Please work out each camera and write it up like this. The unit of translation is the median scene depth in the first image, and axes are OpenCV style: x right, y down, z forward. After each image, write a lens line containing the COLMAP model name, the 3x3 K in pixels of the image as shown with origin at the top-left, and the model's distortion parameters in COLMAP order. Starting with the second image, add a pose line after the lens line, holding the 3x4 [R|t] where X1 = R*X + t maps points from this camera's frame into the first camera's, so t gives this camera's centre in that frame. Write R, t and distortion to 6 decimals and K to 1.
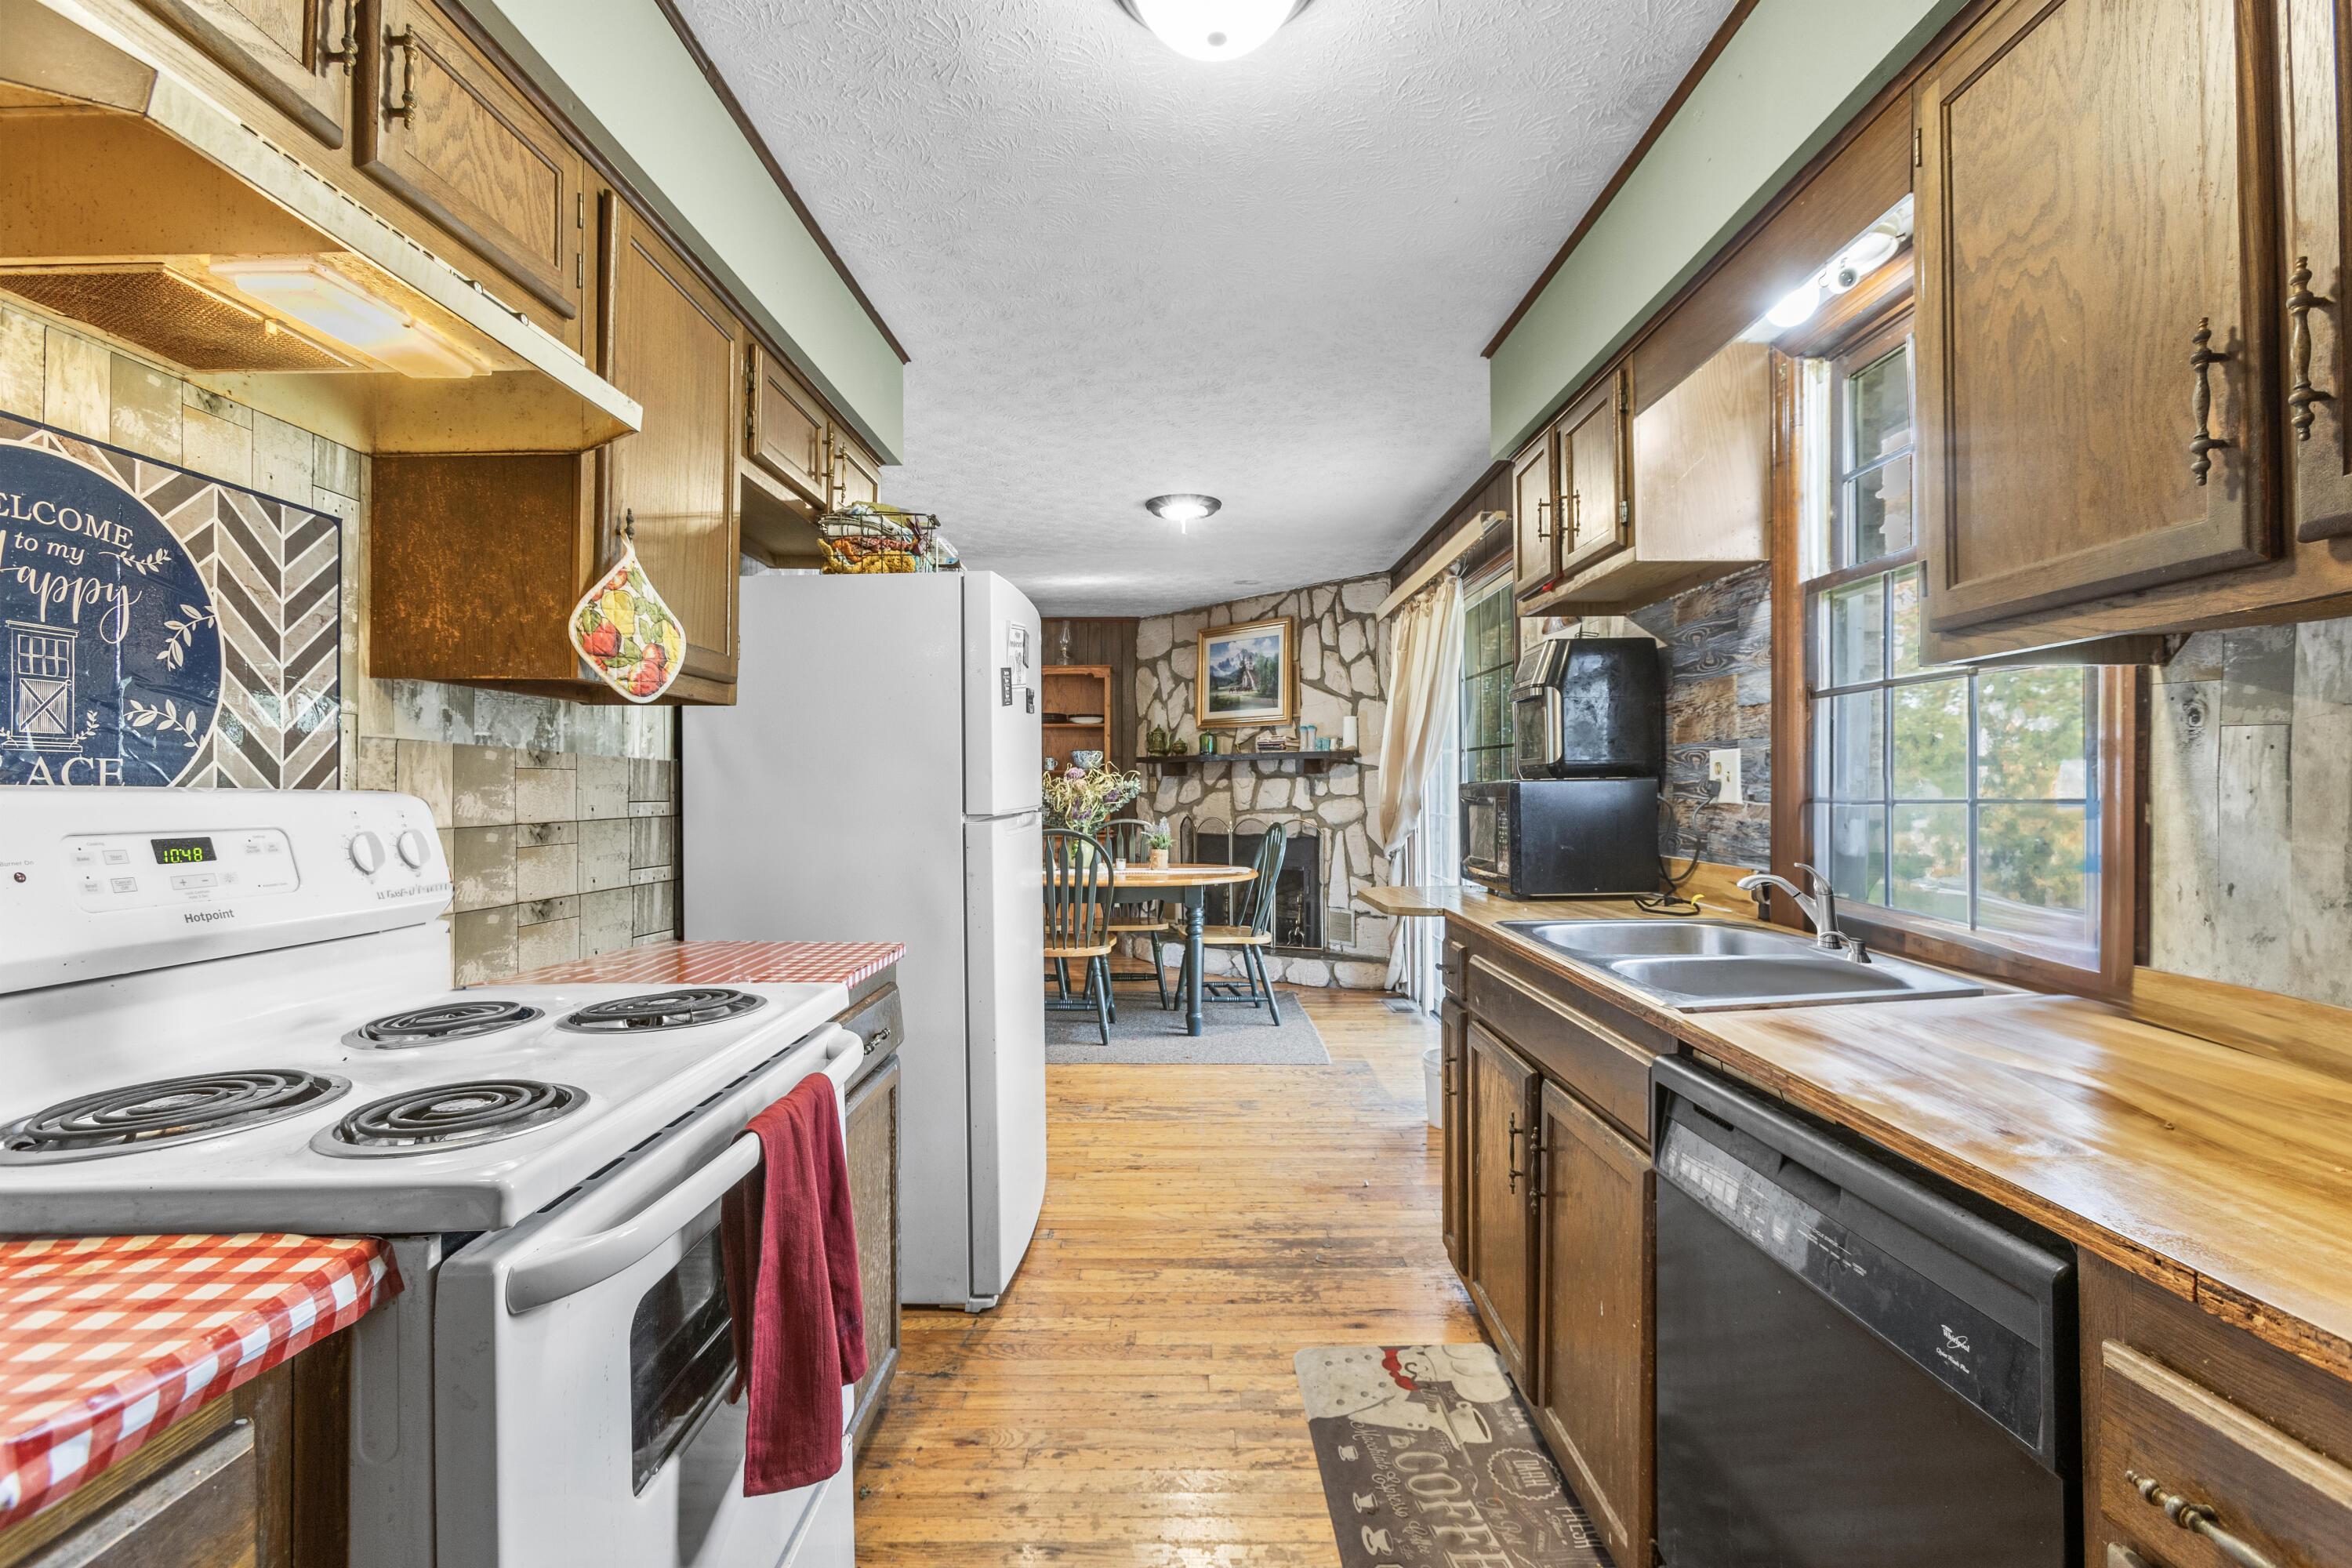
lens RADIAL K [[1047.9, 0, 1178.1], [0, 1047.9, 785.4], [0, 0, 1]] dist [-0.000634, 0.001682]
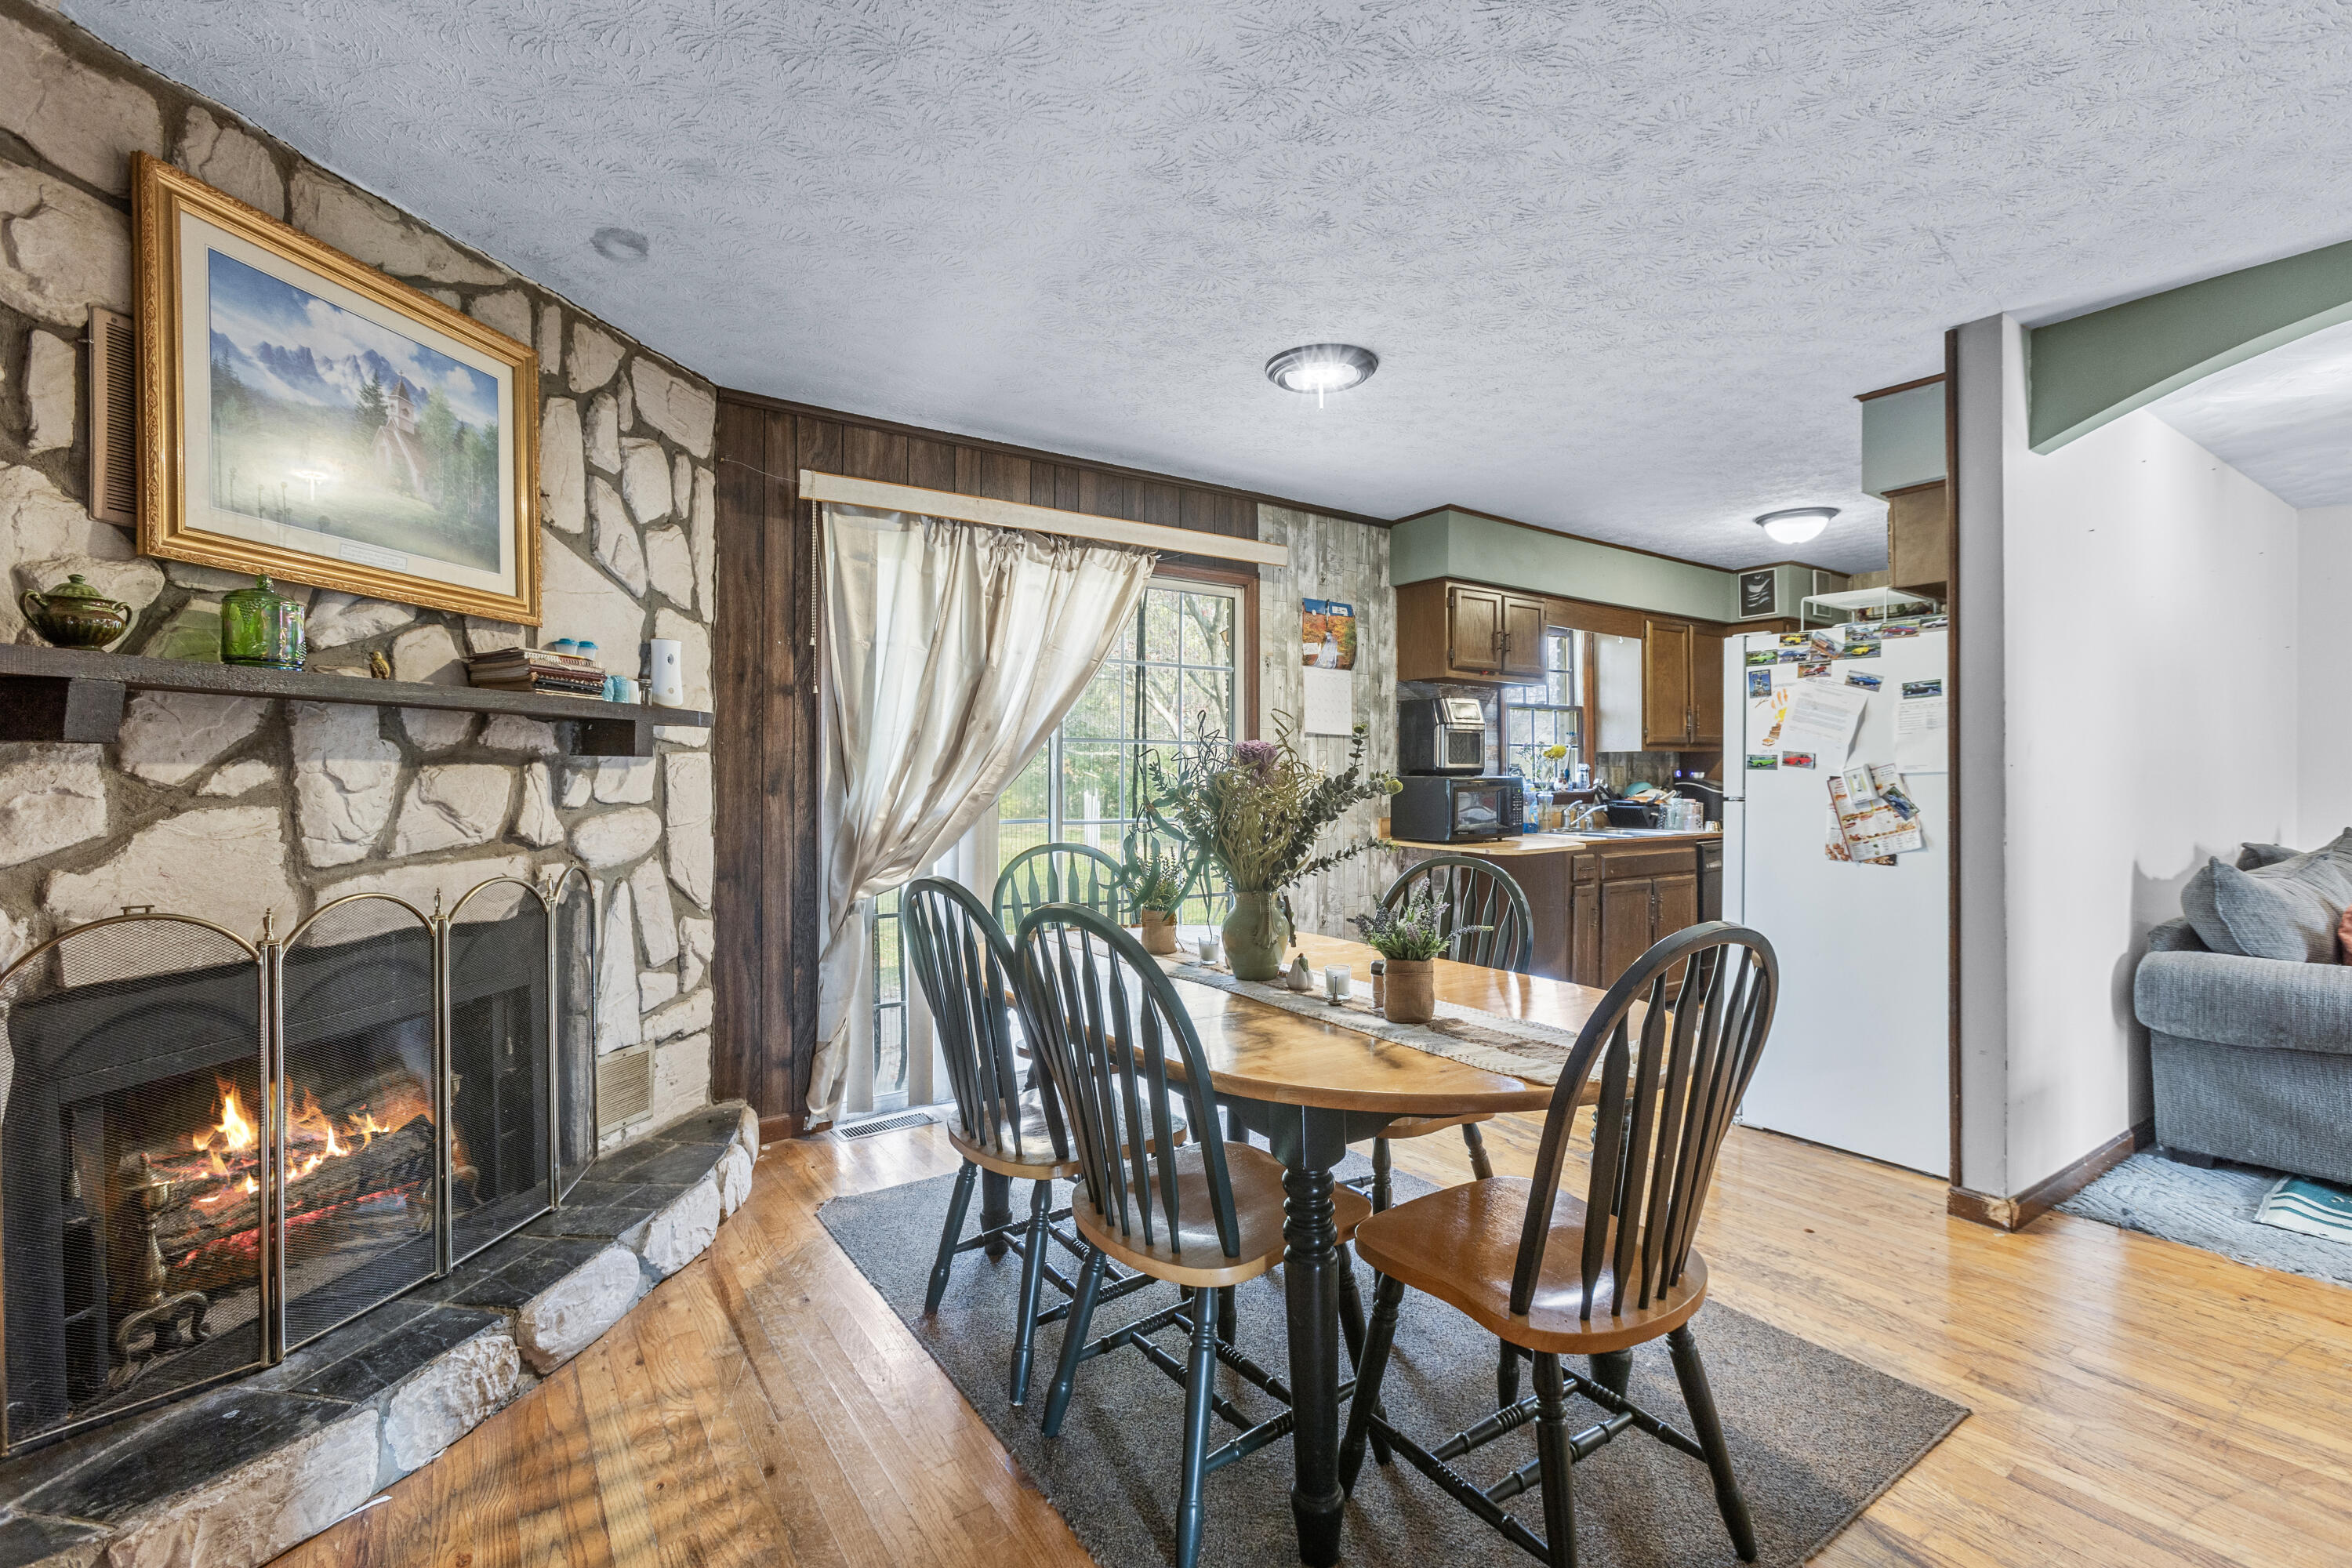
lens RADIAL K [[1047.9, 0, 1174.0], [0, 1047.9, 780.7], [0, 0, 1]] dist [-0.000634, 0.001682]
pose [[-0.572181, 0.000904, 0.820127, -0.352032], [0.003259, 0.999994, 0.001172, -0.000372], [-0.820121, 0.003343, -0.572181, 1.032954]]
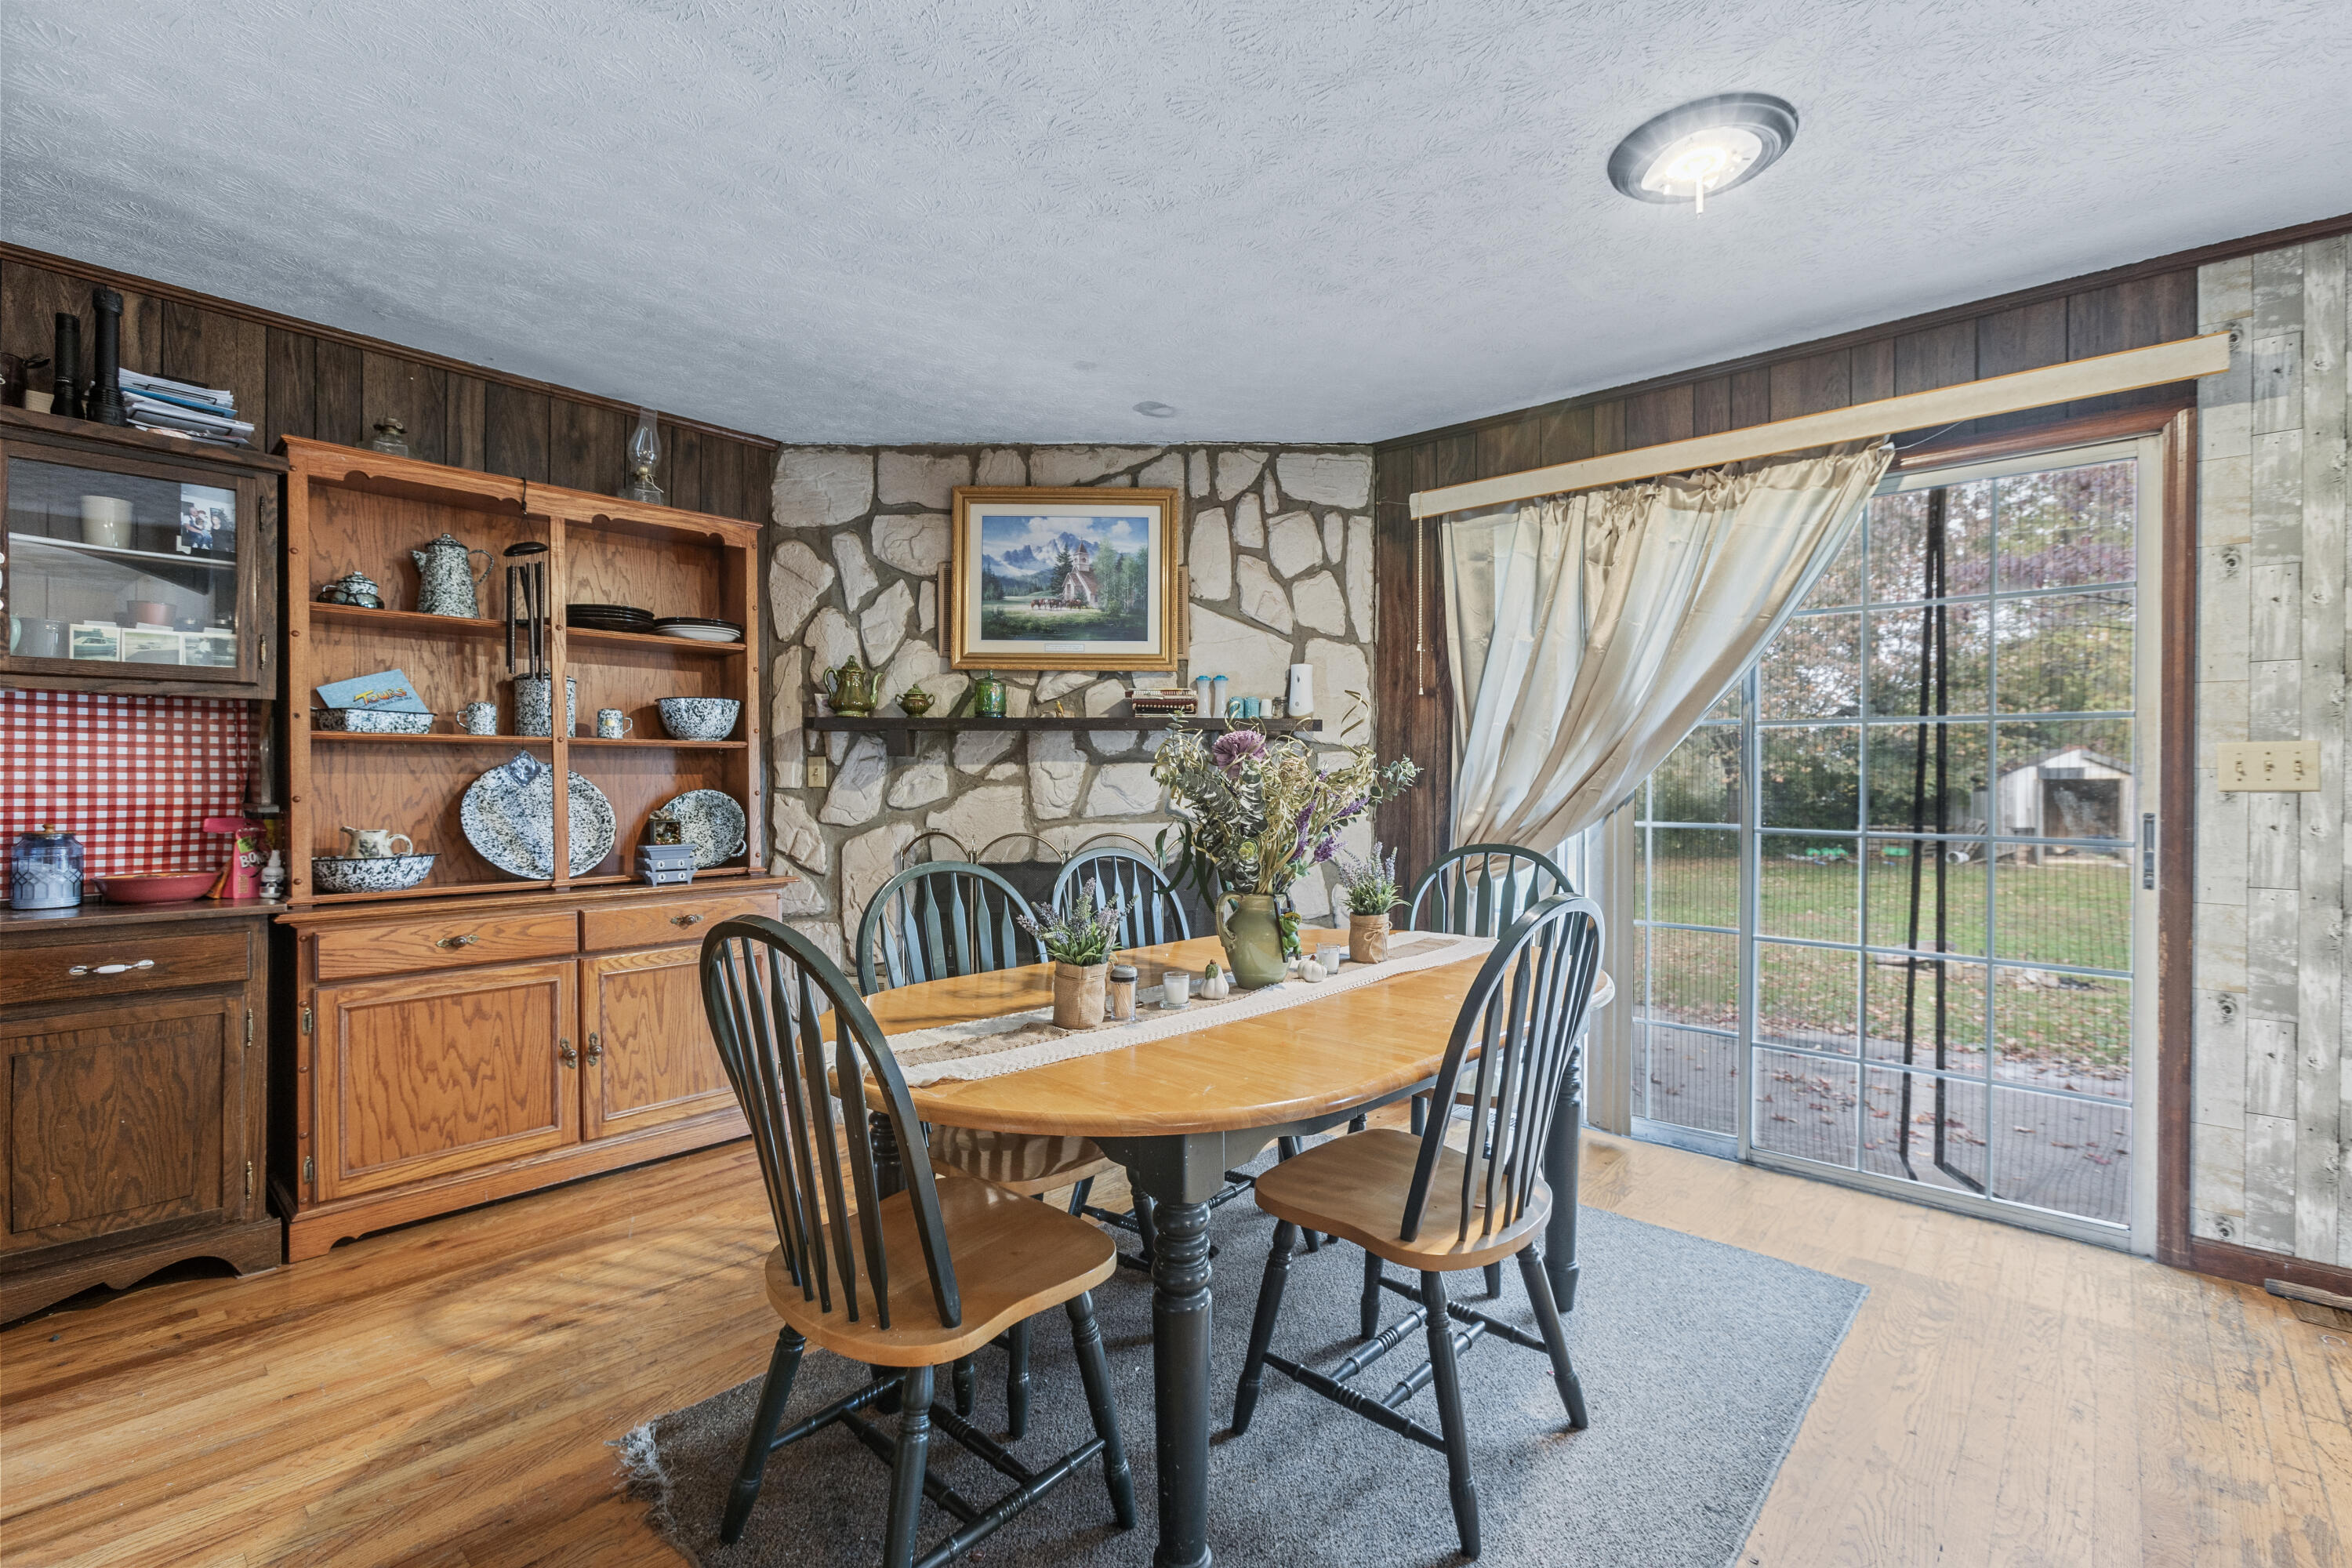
lens RADIAL K [[1047.9, 0, 1176.0], [0, 1047.9, 763.3], [0, 0, 1]] dist [-0.000634, 0.001682]
pose [[0.670807, 0.004101, 0.741621, -0.332621], [-0.003597, 0.999991, -0.002277, -0.005104], [-0.741623, -0.001140, 0.670815, 0.605430]]
